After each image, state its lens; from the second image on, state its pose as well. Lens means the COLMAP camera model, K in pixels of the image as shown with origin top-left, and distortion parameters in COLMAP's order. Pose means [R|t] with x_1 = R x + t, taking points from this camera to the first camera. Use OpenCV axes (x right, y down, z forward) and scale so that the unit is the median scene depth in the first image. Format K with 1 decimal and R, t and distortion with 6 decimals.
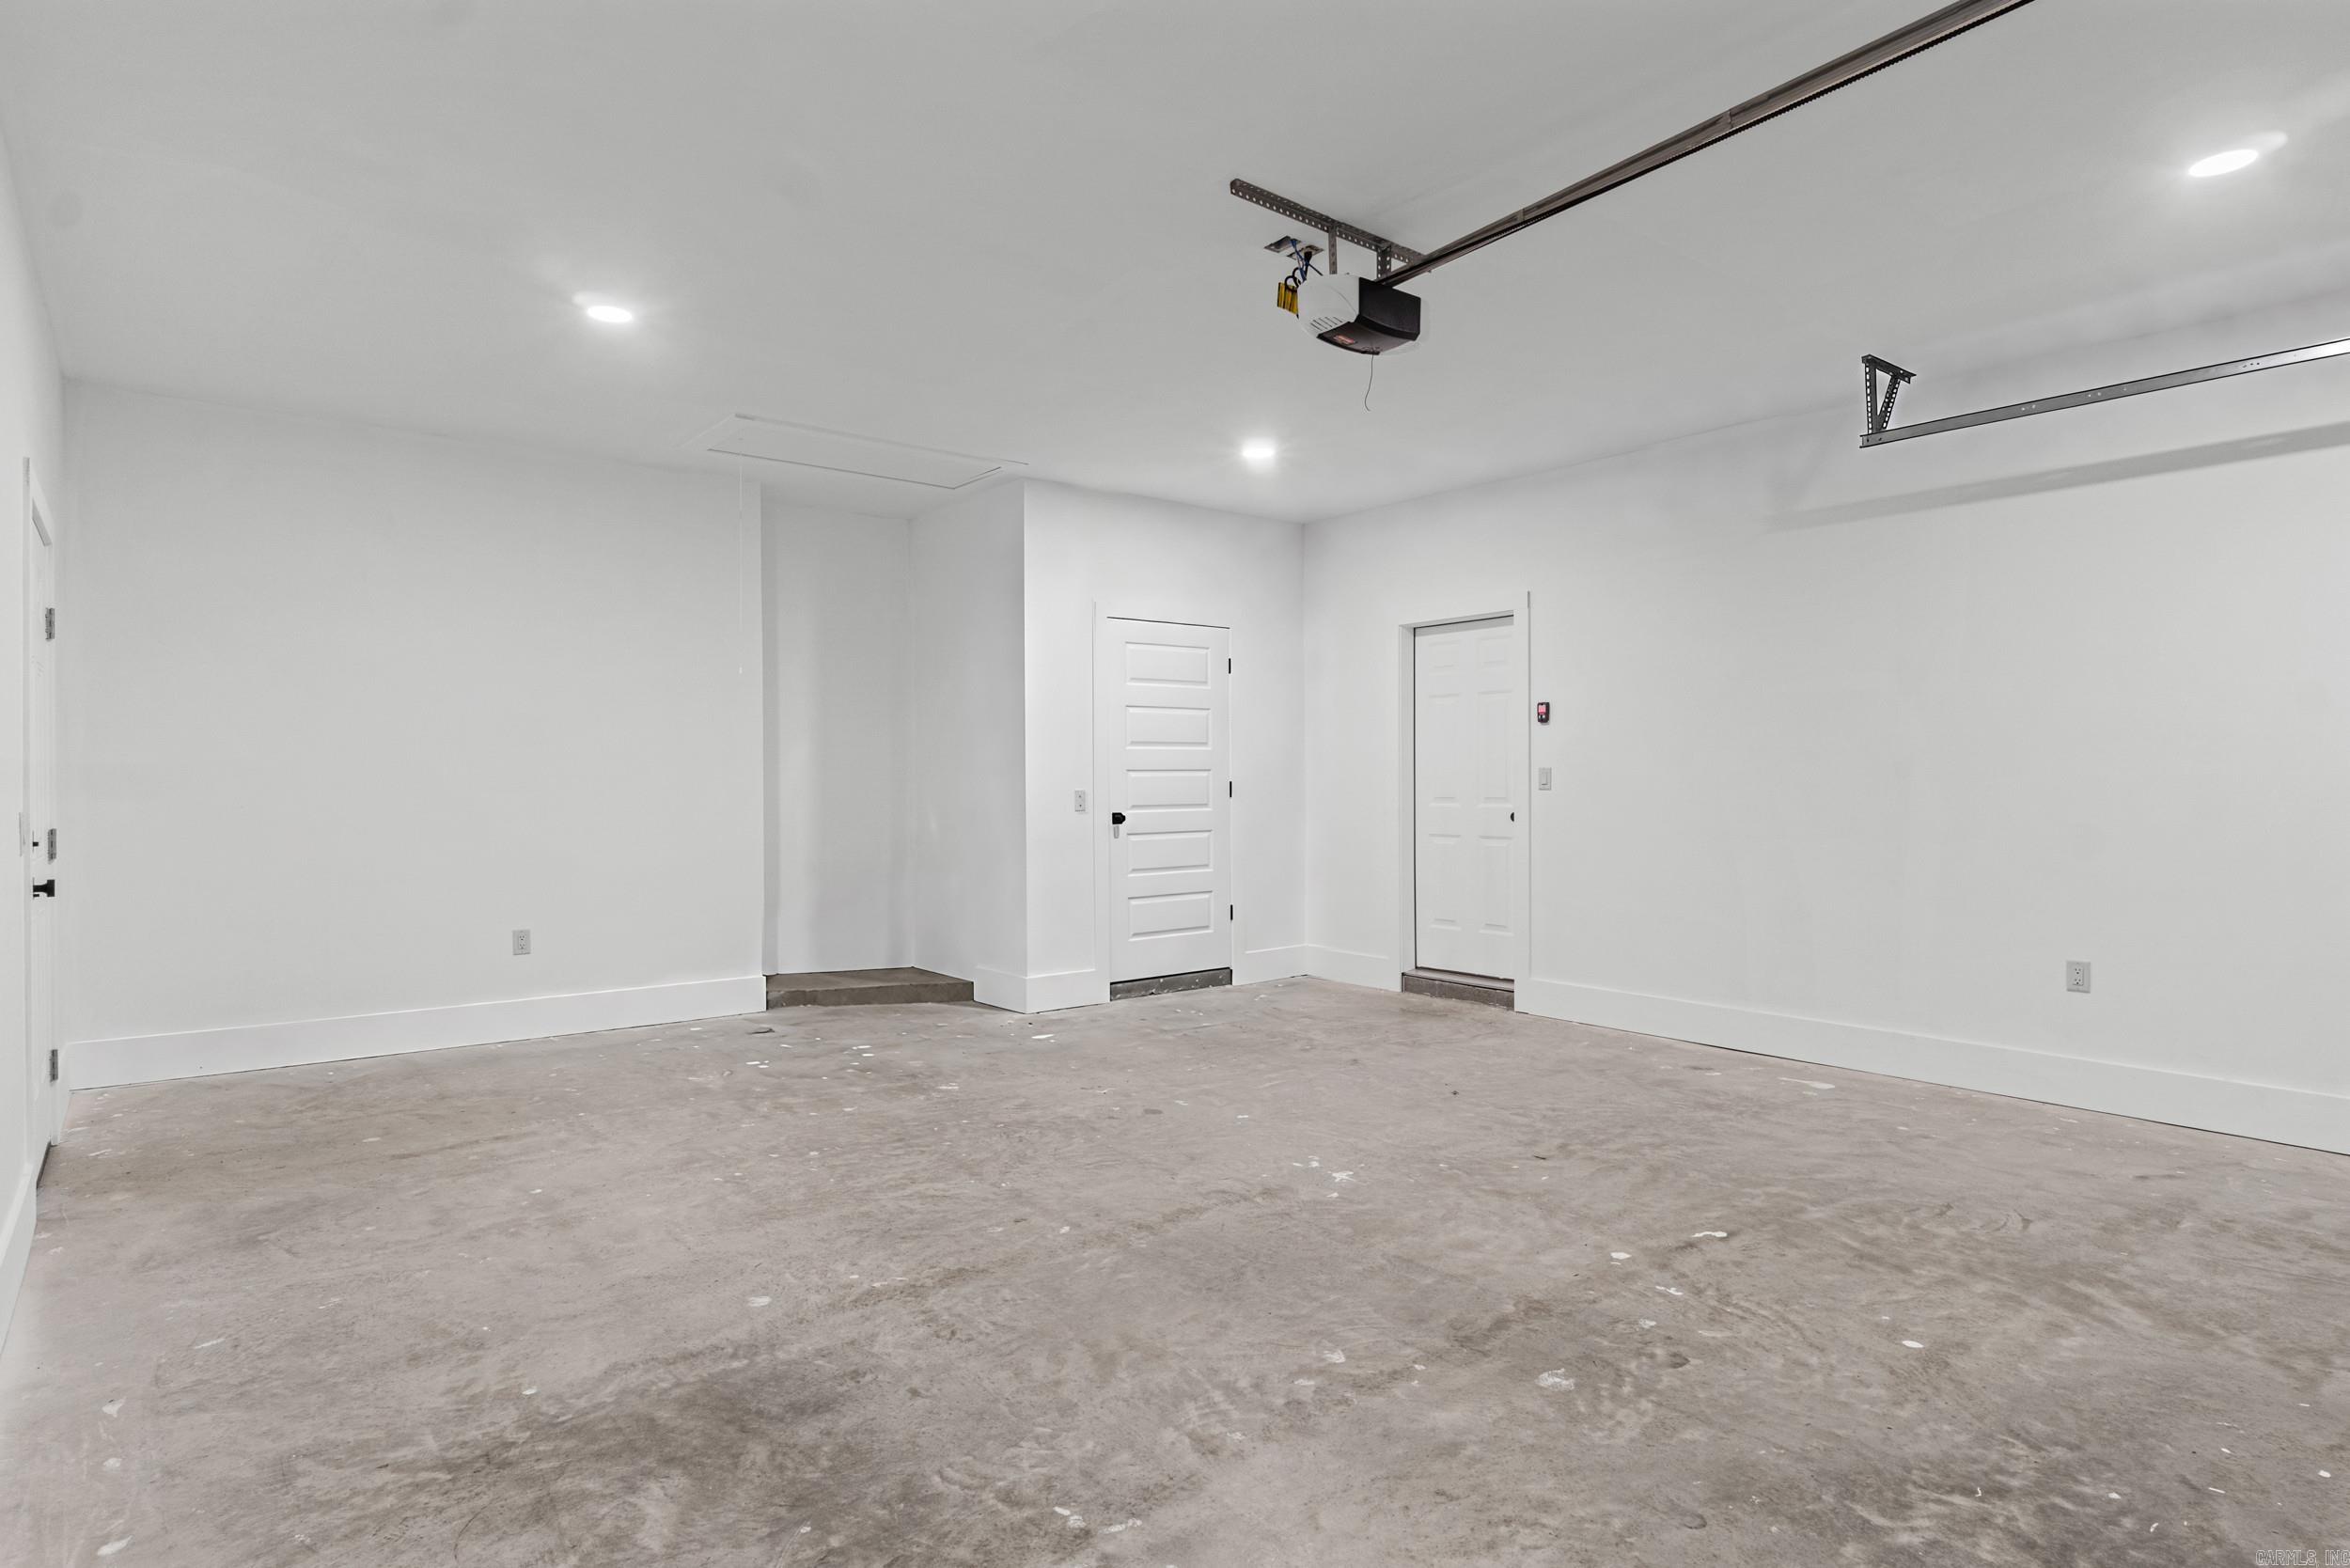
lens RADIAL K [[1216.6, 0, 1175.0], [0, 1216.6, 784.0], [0, 0, 1]] dist [-0.003604, -0.000357]
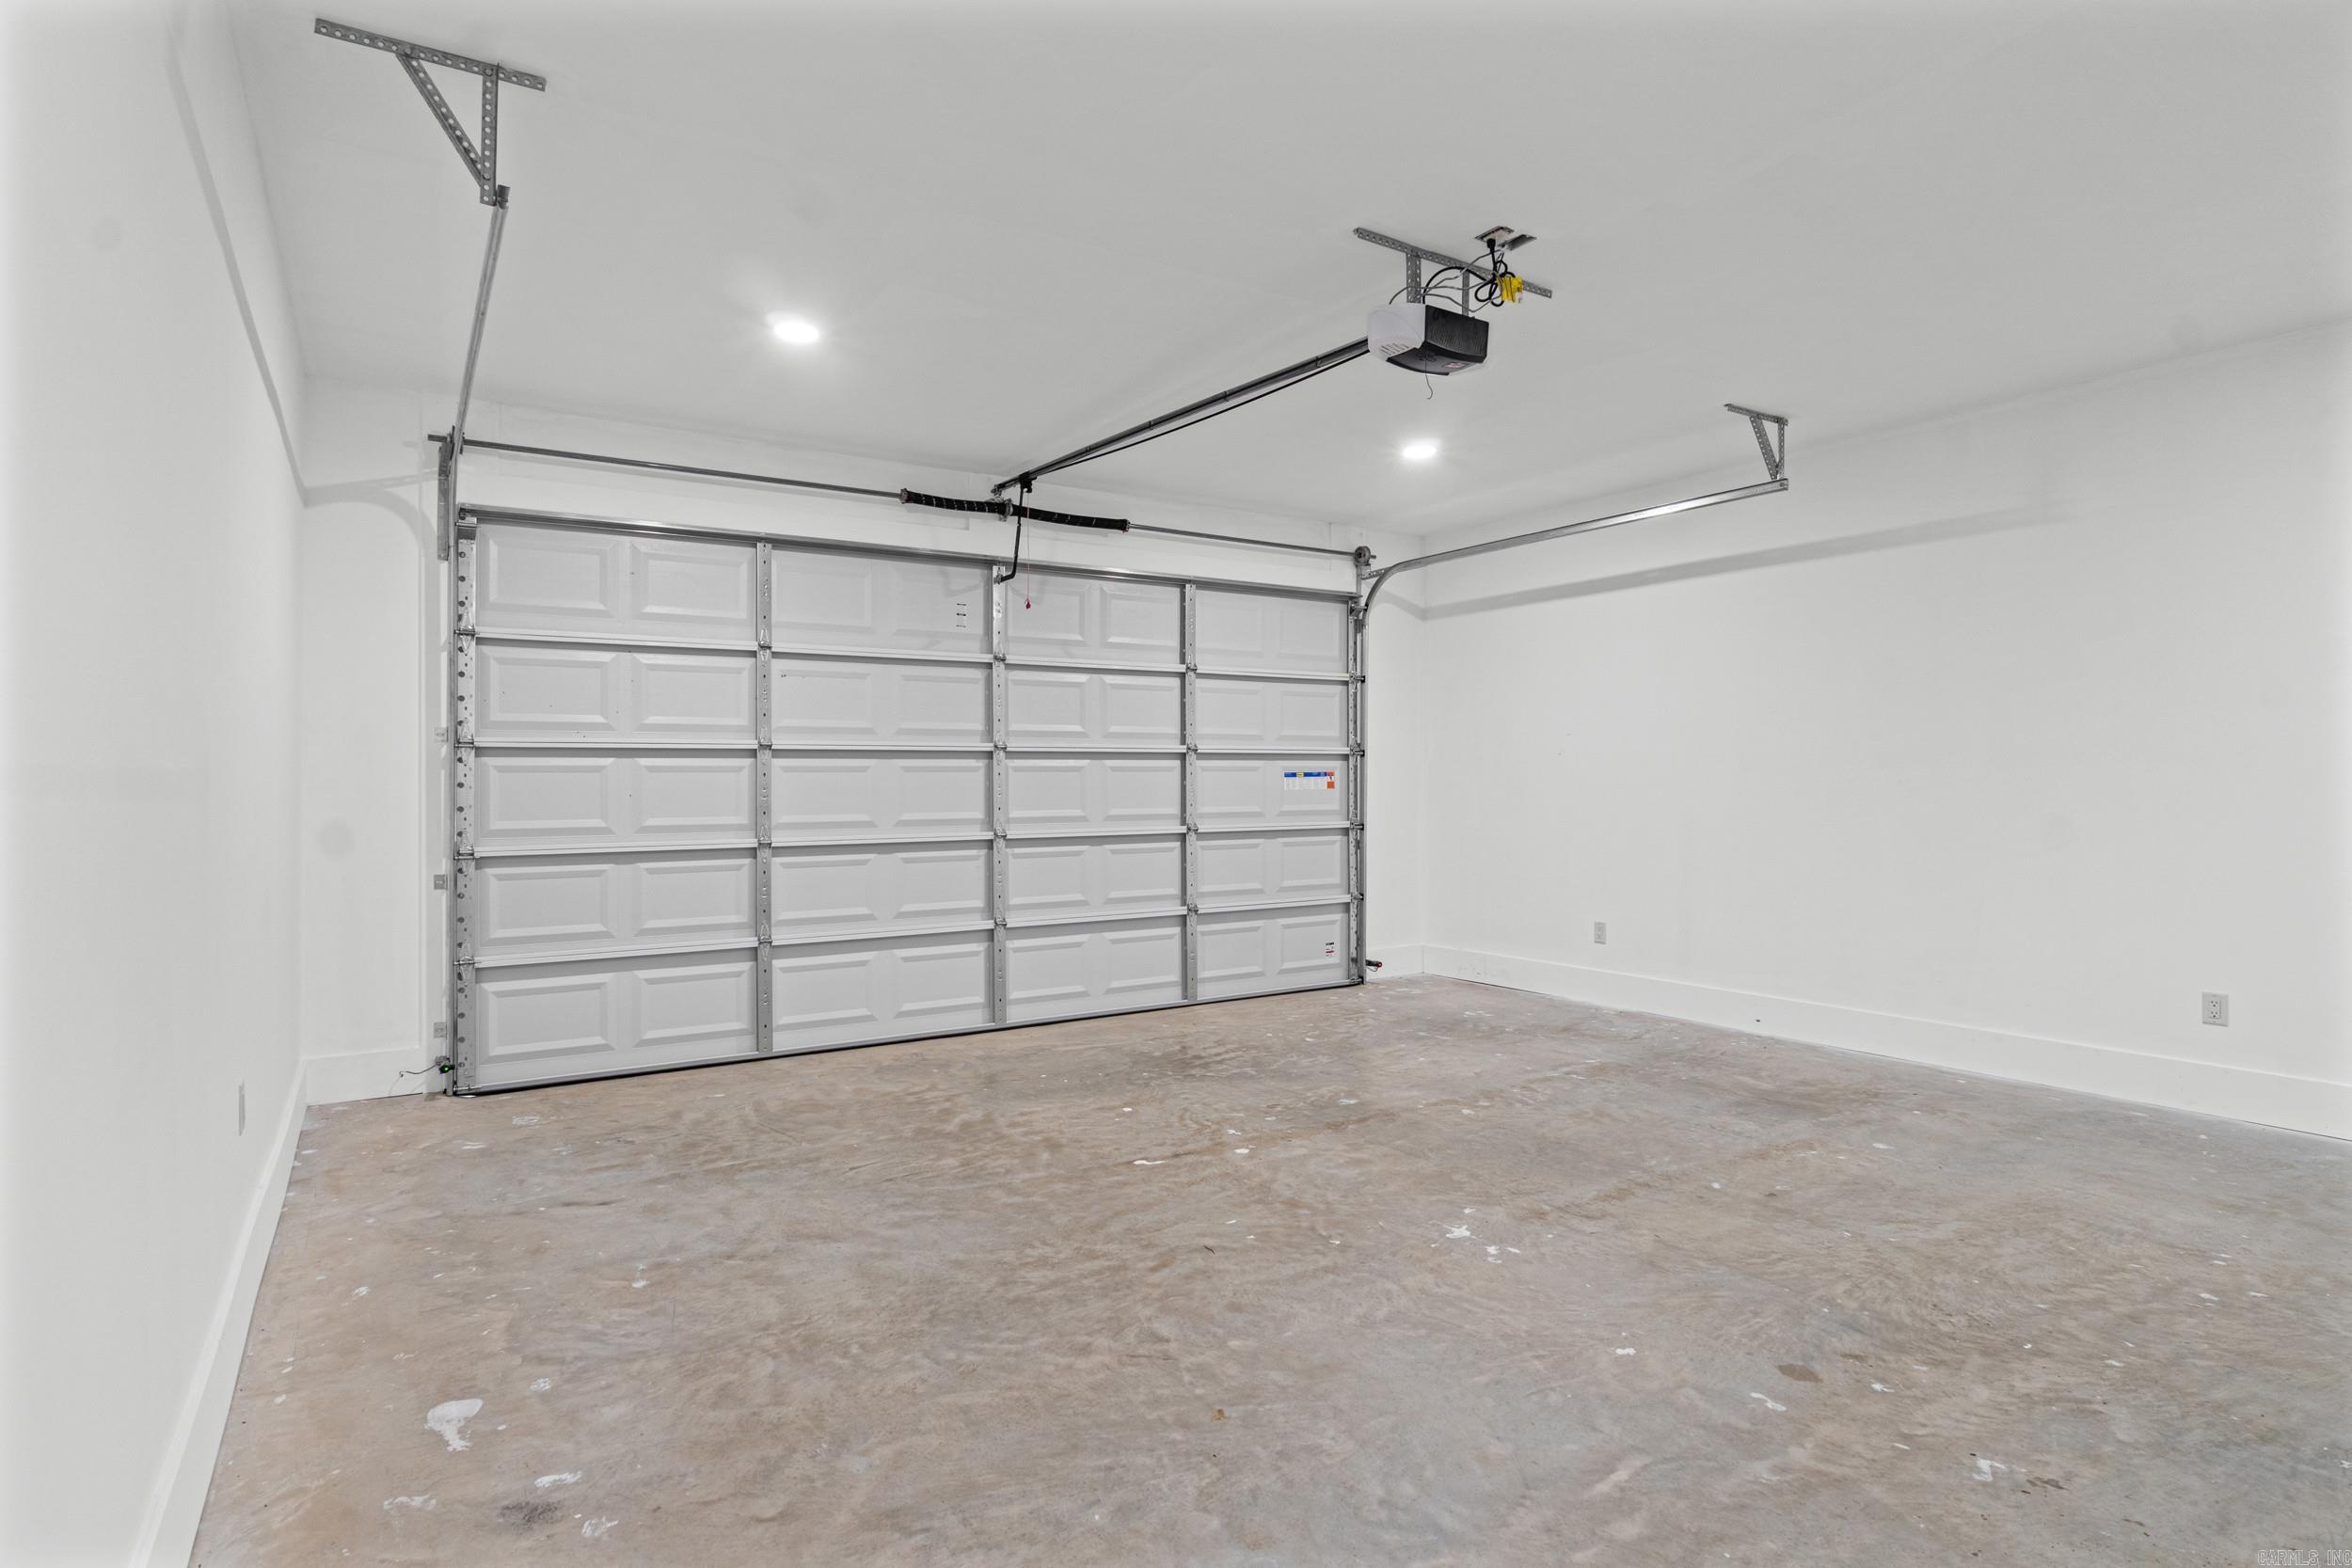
lens RADIAL K [[1217.5, 0, 1176.0], [0, 1217.5, 784.0], [0, 0, 1]] dist [-0.003604, -0.000357]
pose [[-0.994353, 0.007282, 0.105874, 0.263153], [0.007851, 0.999957, 0.004956, -0.007880], [-0.105833, 0.005759, -0.994367, 2.031683]]
